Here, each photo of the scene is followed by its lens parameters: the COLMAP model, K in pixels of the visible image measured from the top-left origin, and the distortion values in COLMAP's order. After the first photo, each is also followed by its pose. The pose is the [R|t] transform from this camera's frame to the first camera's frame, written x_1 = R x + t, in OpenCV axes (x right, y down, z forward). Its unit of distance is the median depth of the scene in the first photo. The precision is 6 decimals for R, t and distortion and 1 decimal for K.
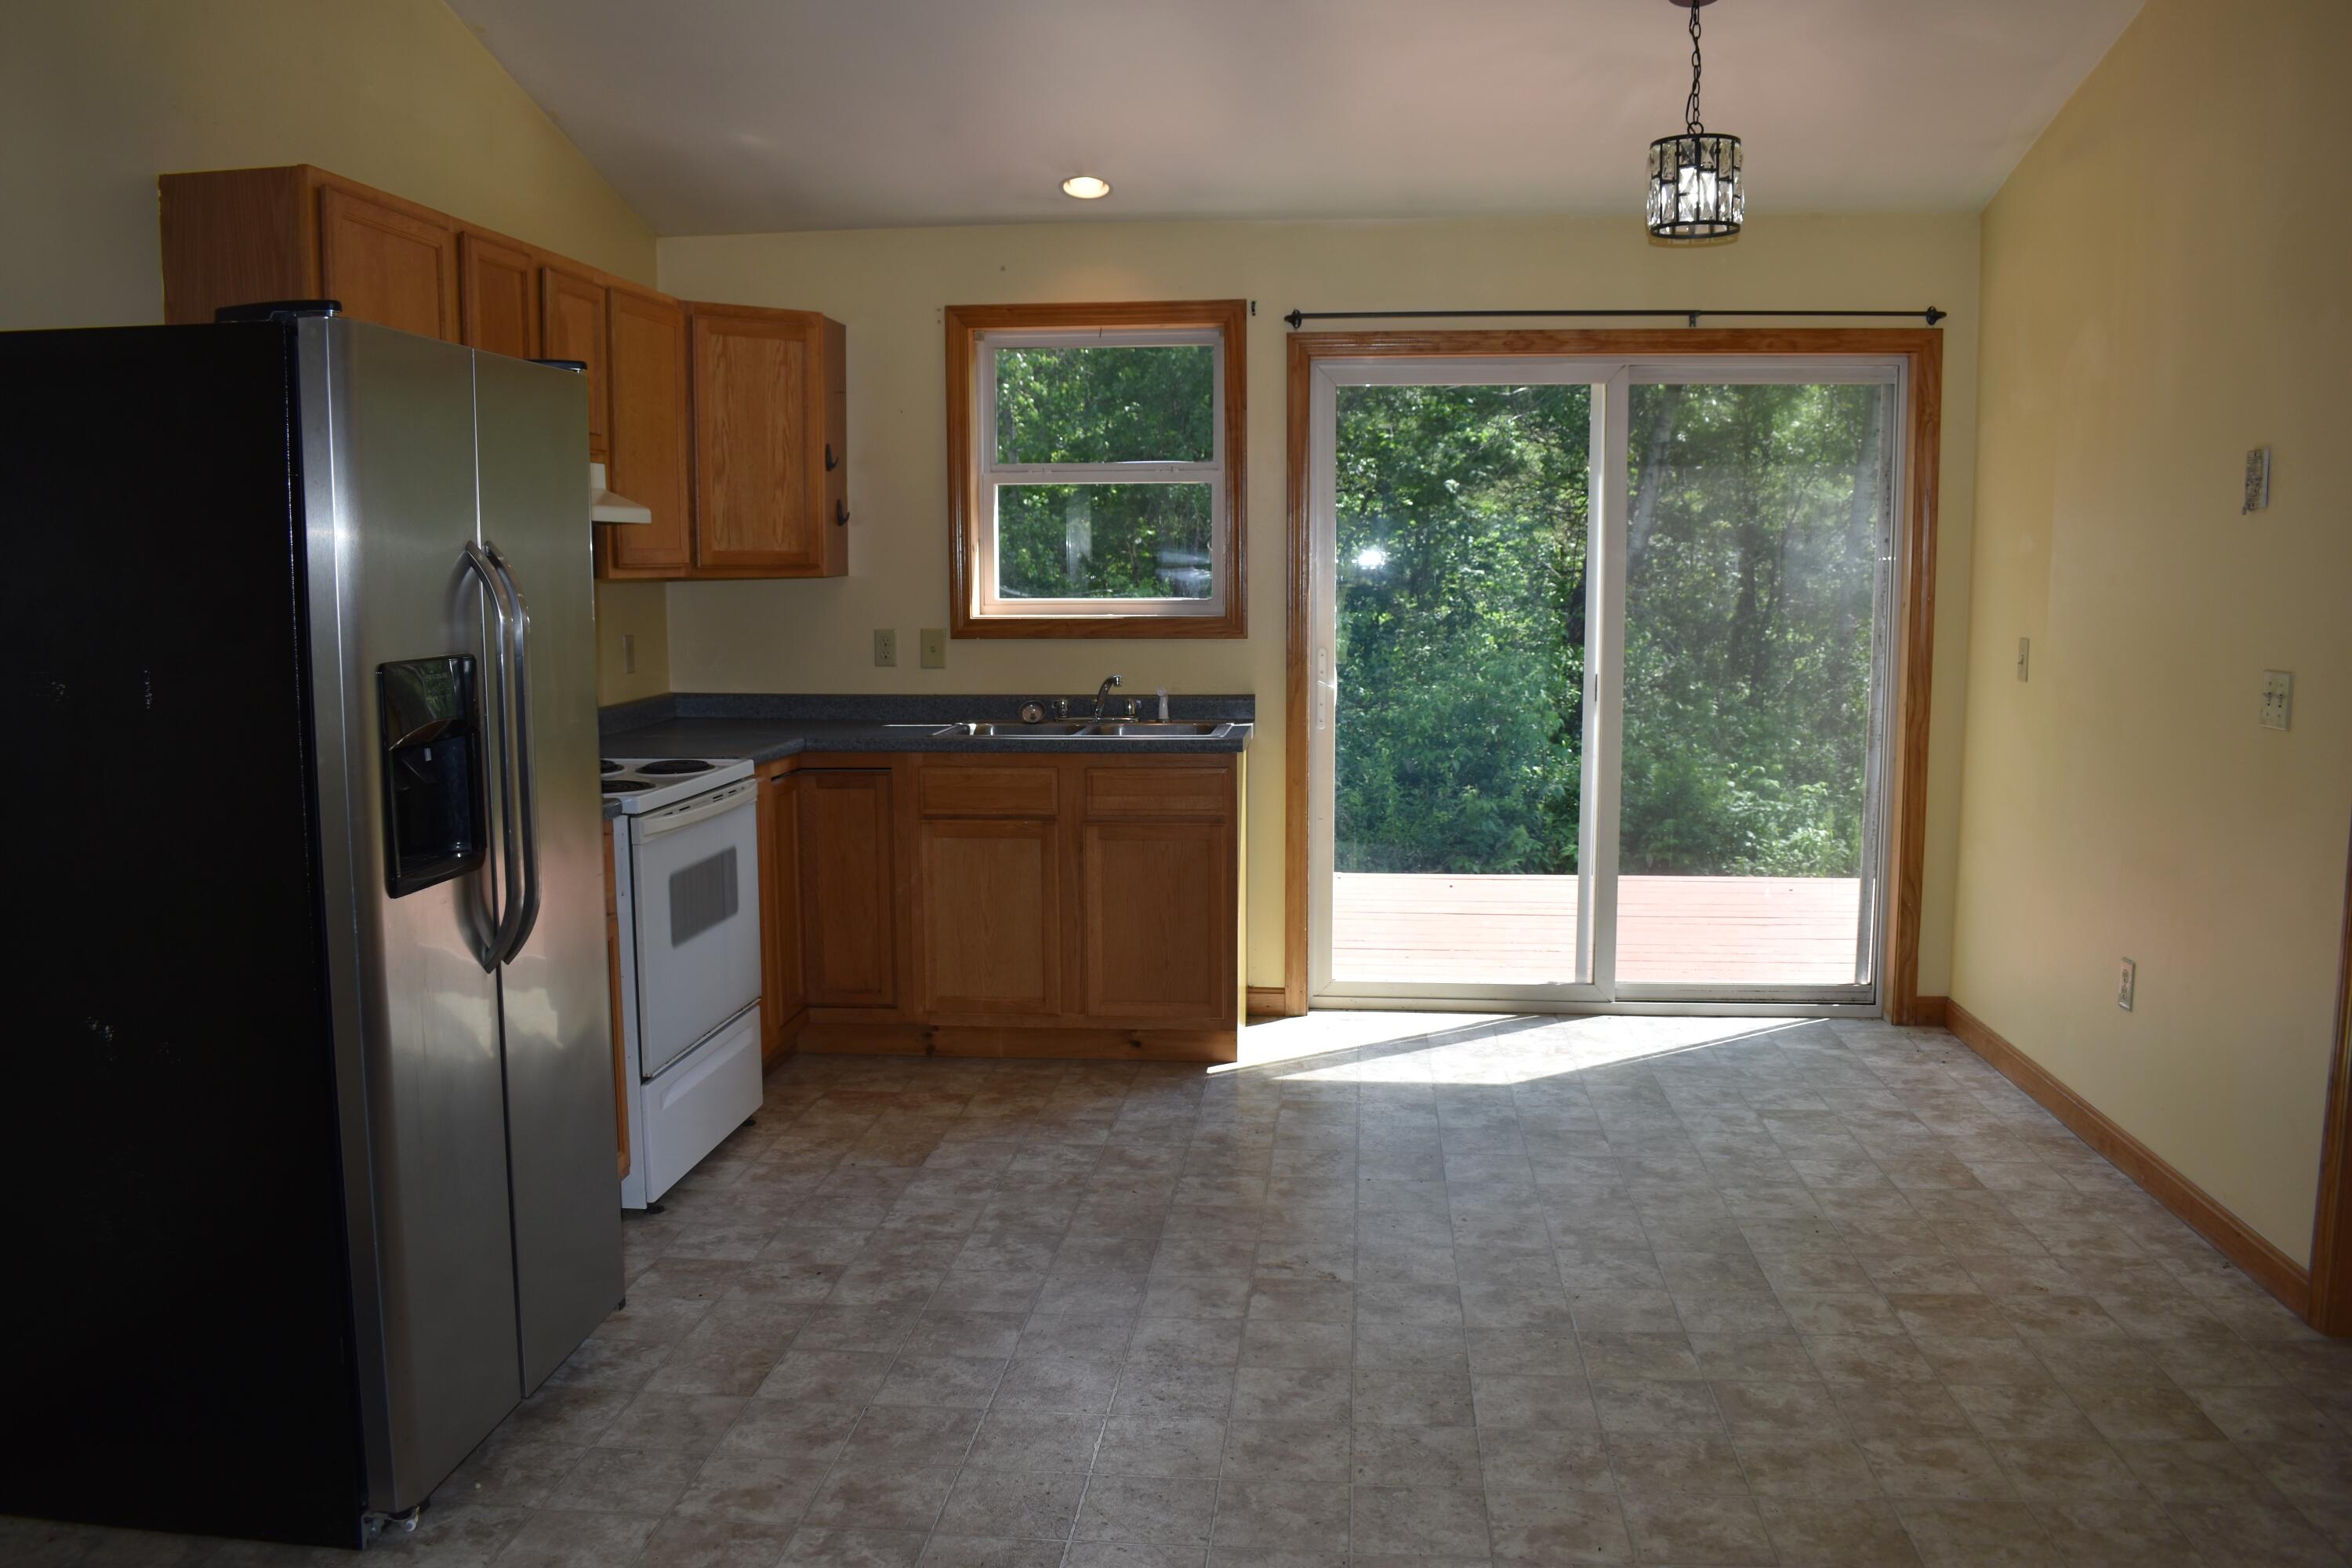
lens RADIAL K [[1840.6, 0, 1174.1], [0, 1840.6, 790.7], [0, 0, 1]] dist [-0.098046, 0.013803]
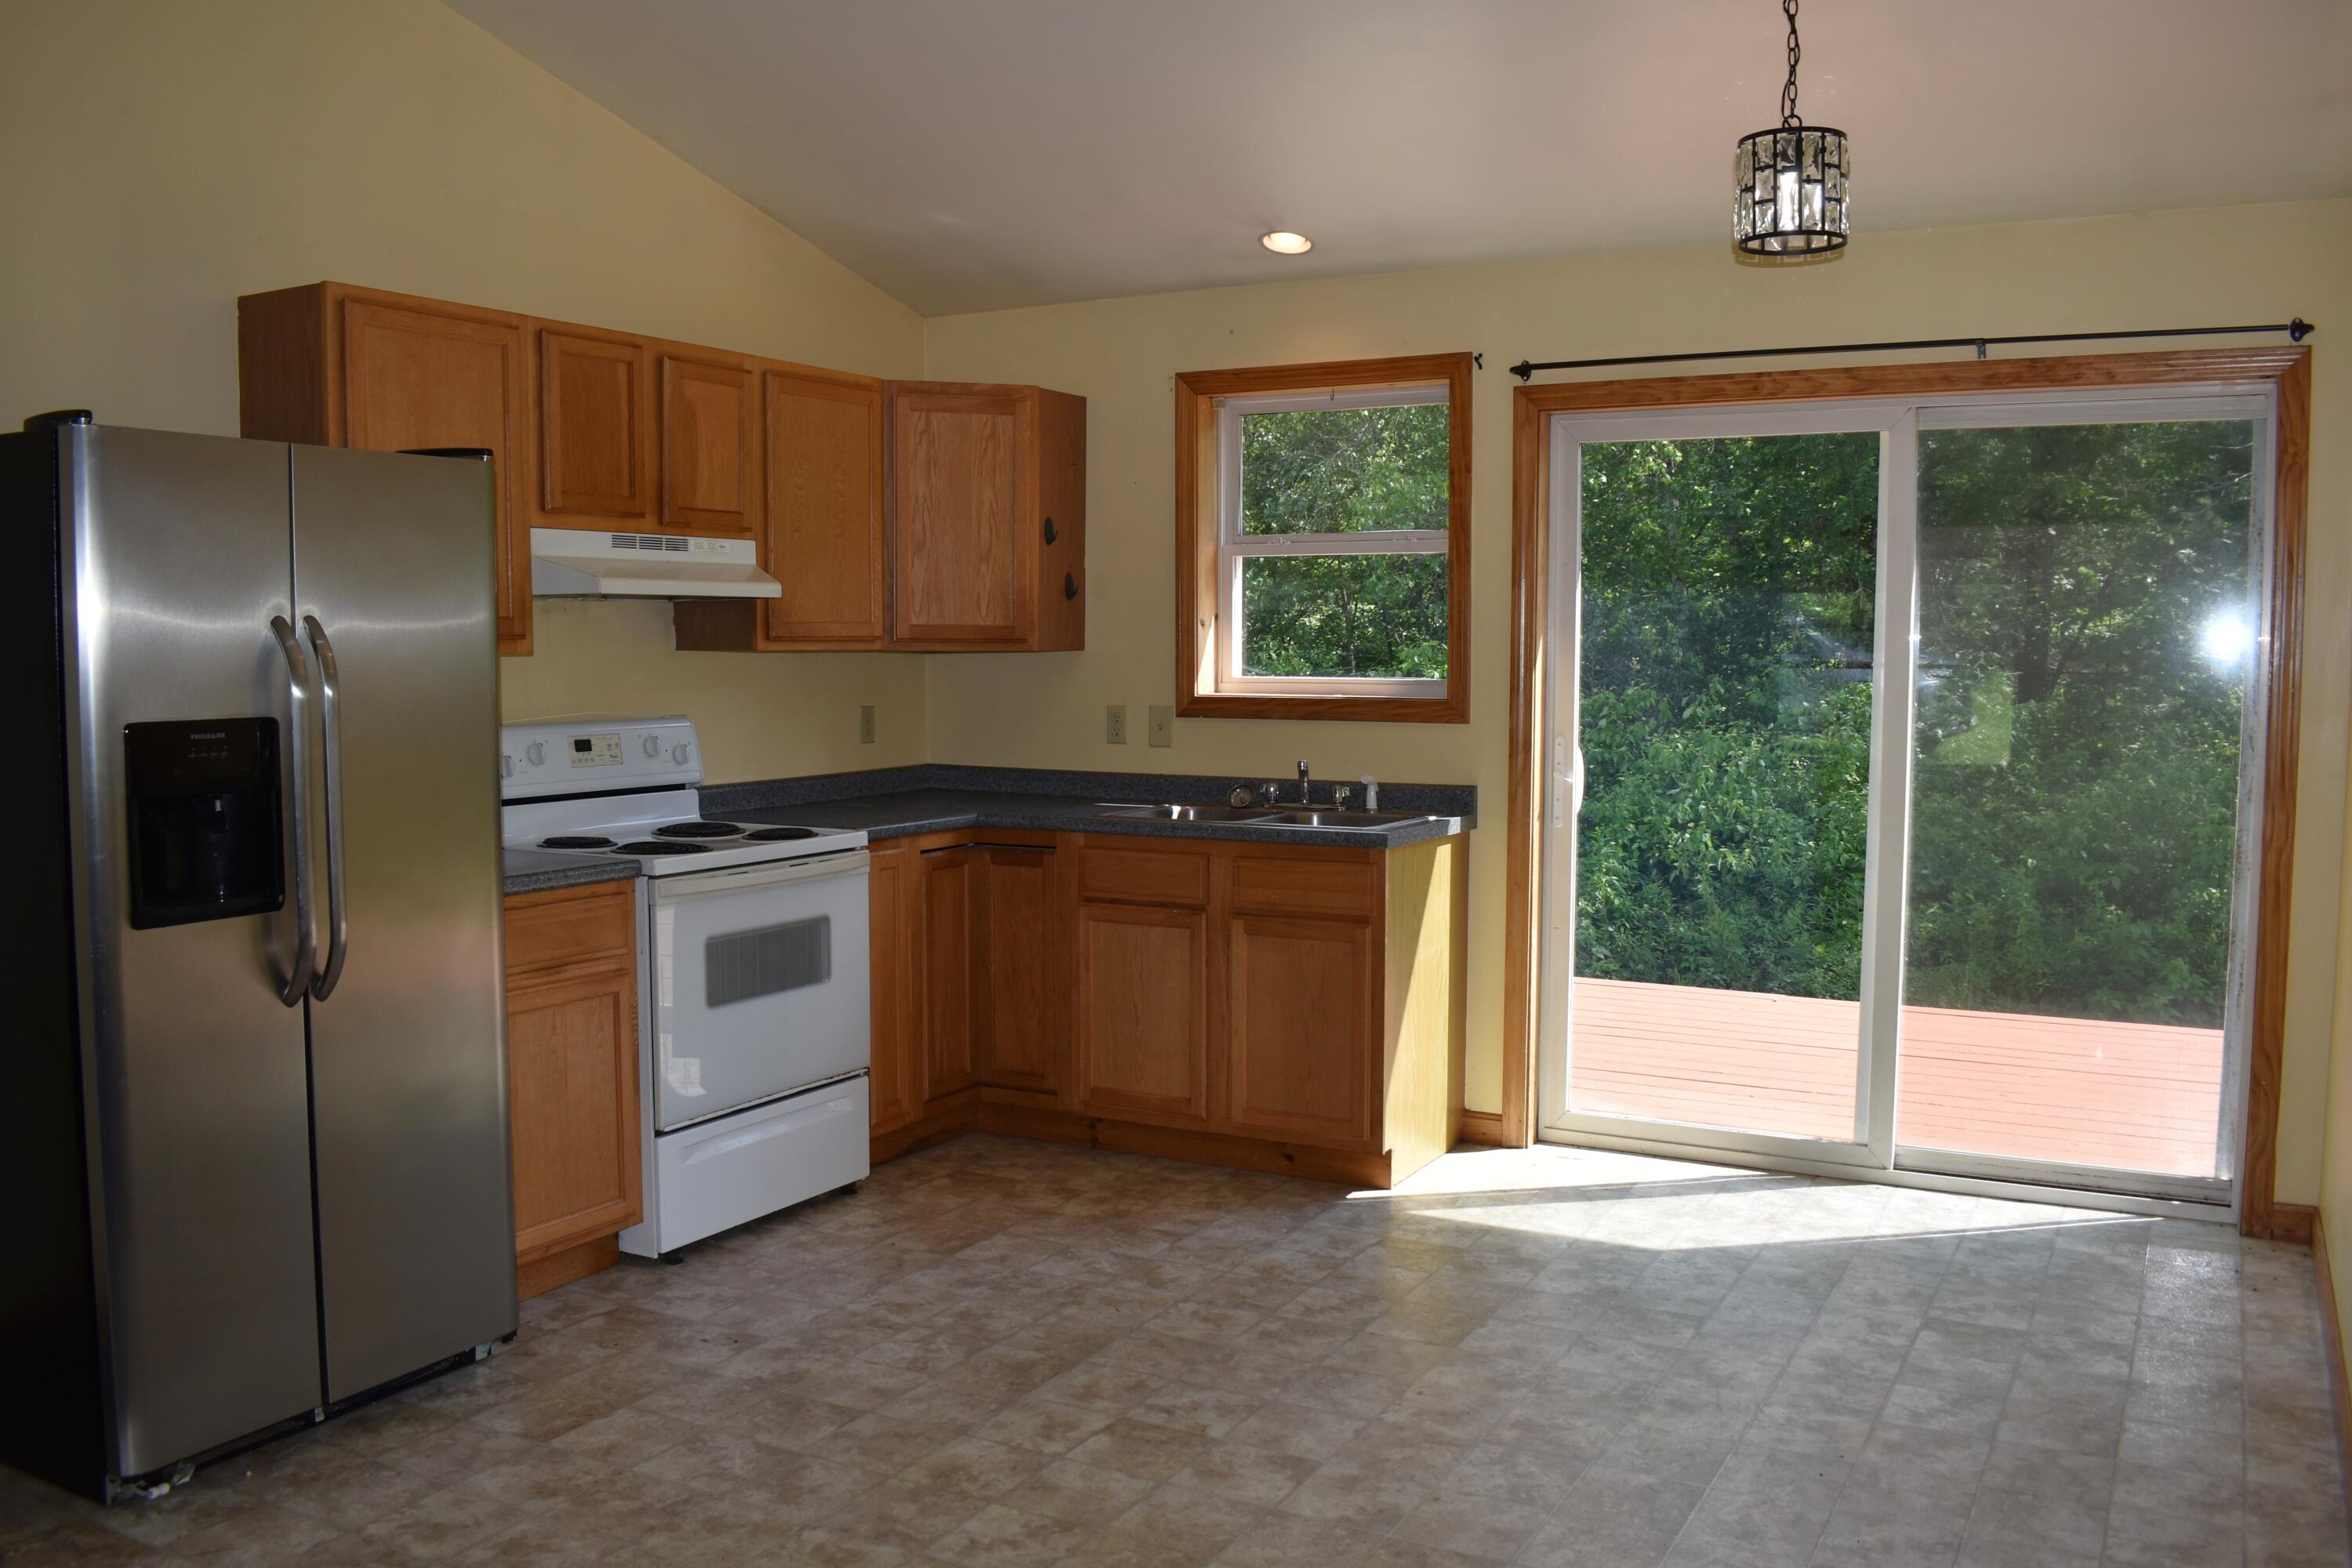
lens RADIAL K [[1934.0, 0, 1188.9], [0, 1934.0, 786.6], [0, 0, 1]] dist [-0.091433, 0.008509]
pose [[0.920606, 0.034566, -0.388959, 0.312372], [-0.052985, 0.997920, -0.036724, -0.010545], [0.386880, 0.054417, 0.920523, 0.080798]]
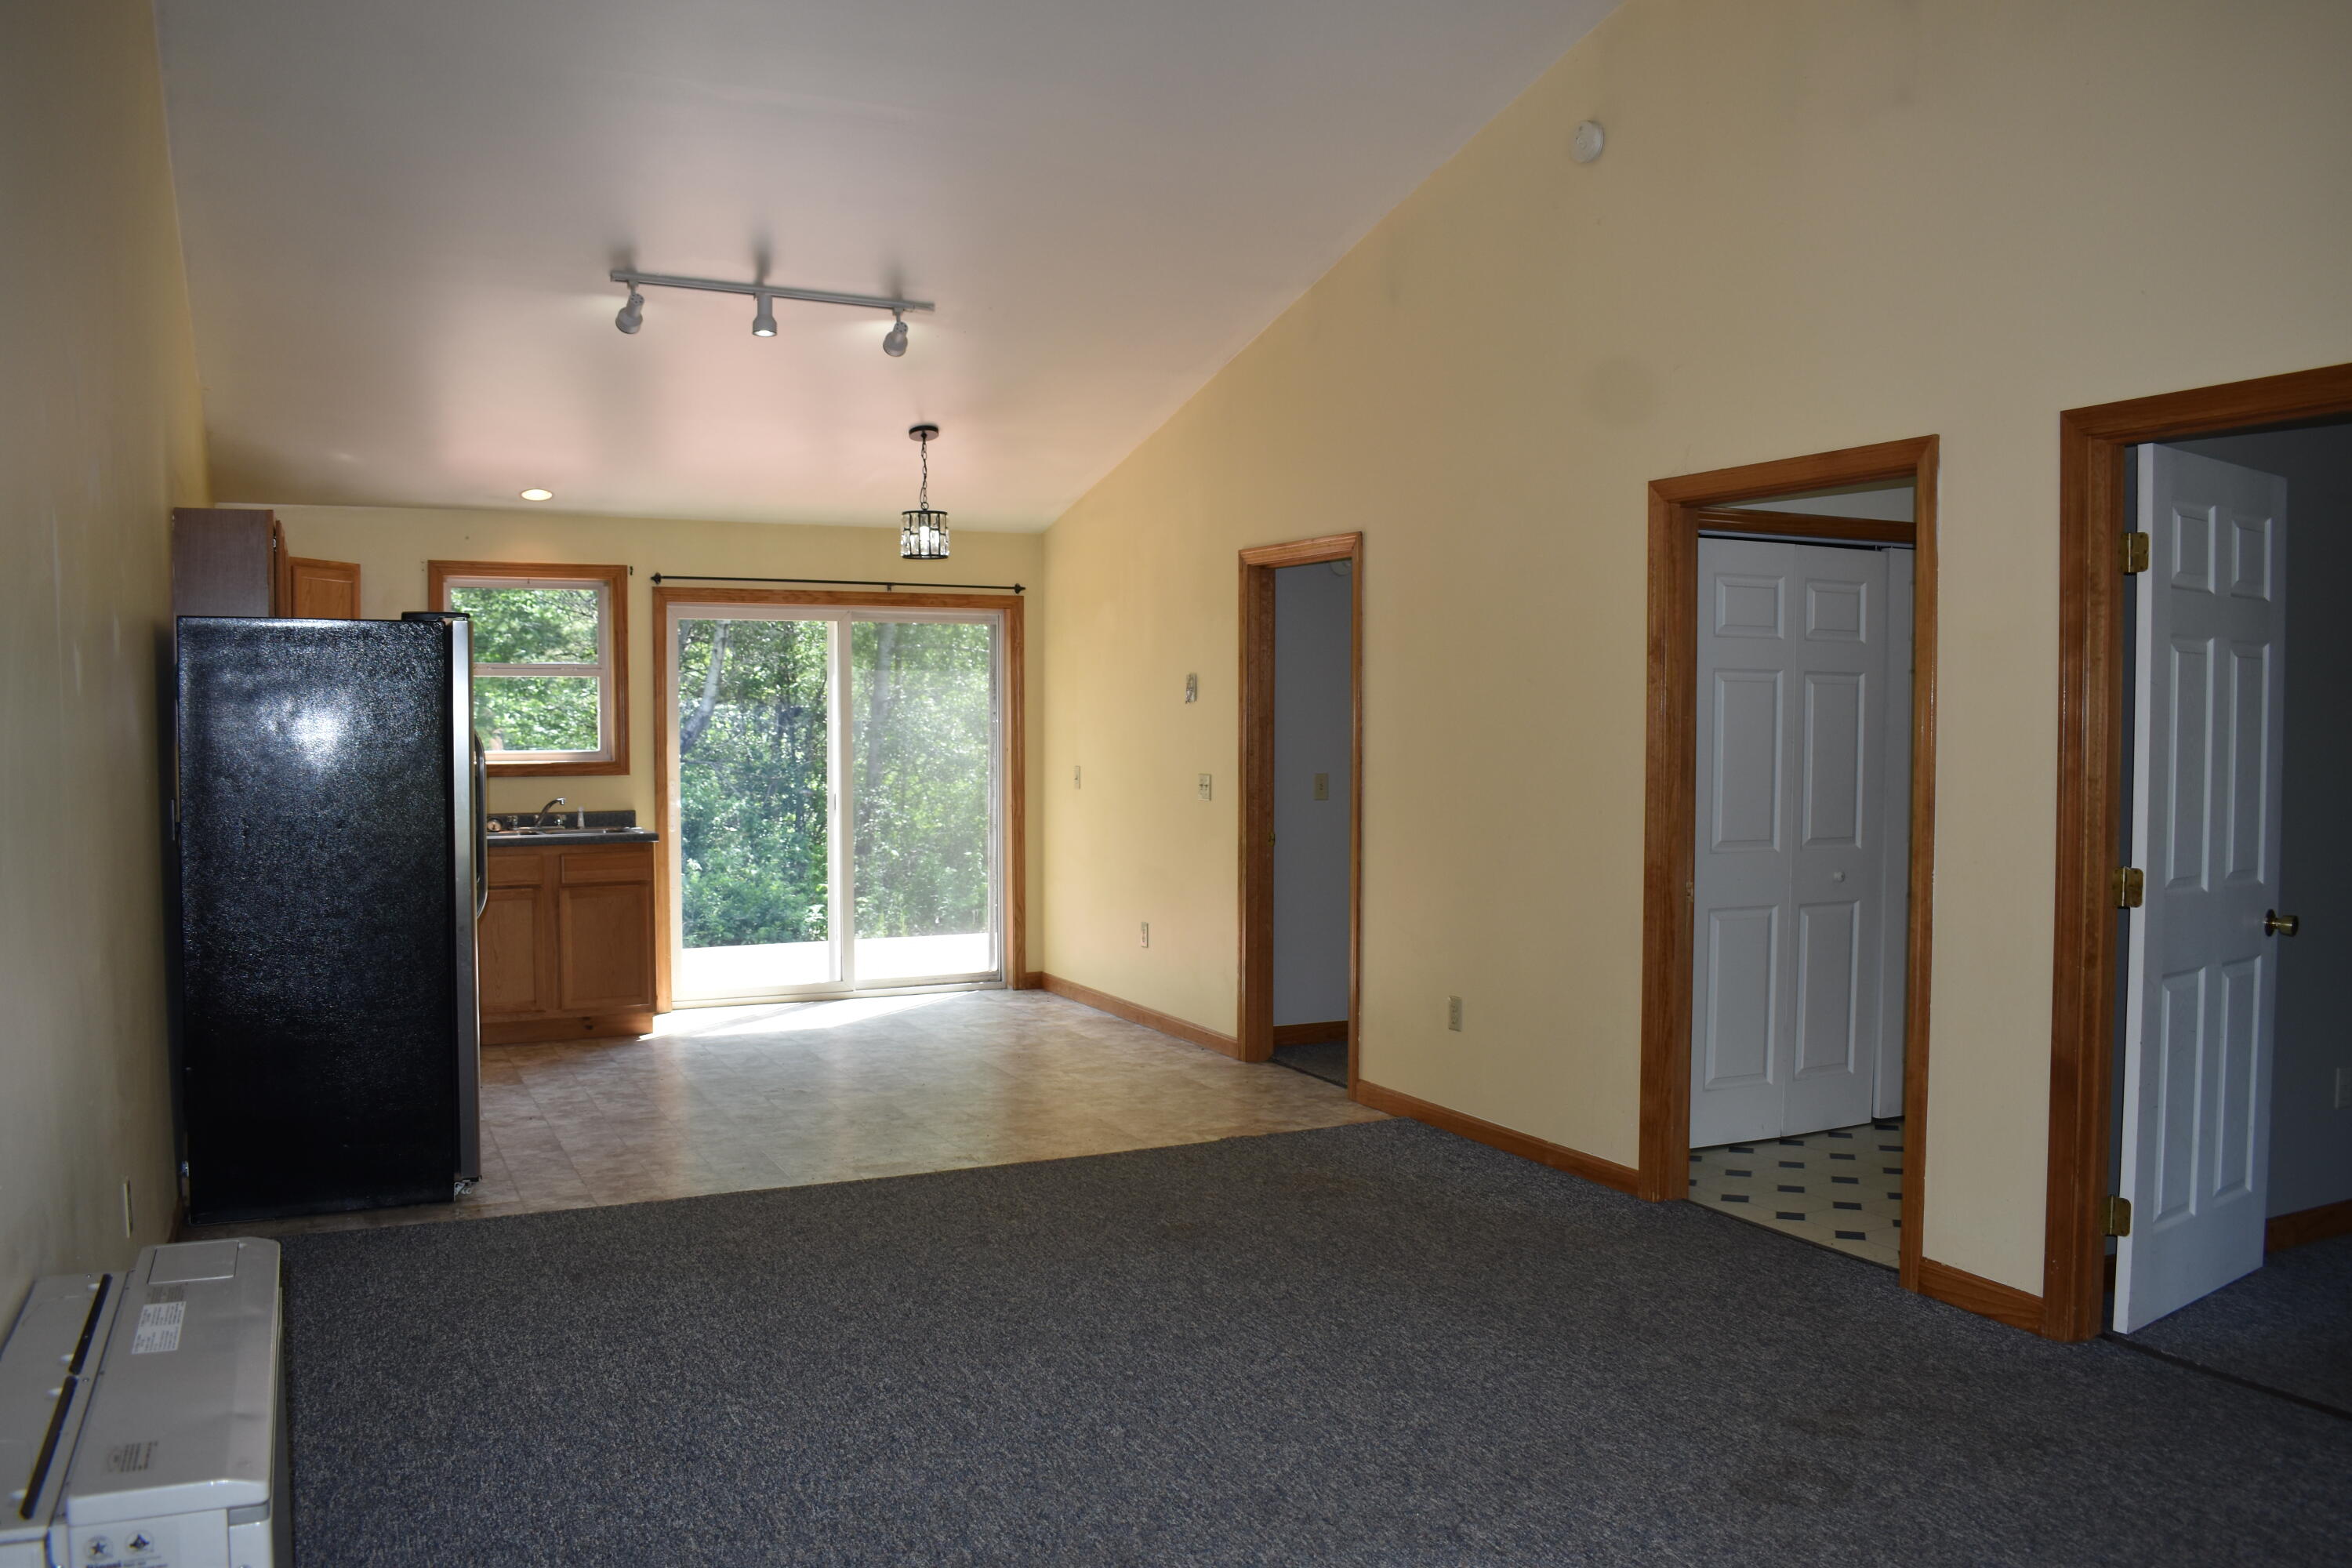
lens RADIAL K [[1840.6, 0, 1174.1], [0, 1840.6, 790.7], [0, 0, 1]] dist [-0.098046, 0.013803]
pose [[0.852137, -0.016841, 0.523047, -0.425068], [0.061589, 0.995763, -0.068279, 0.074422], [-0.519681, 0.090397, 0.849564, -0.647765]]
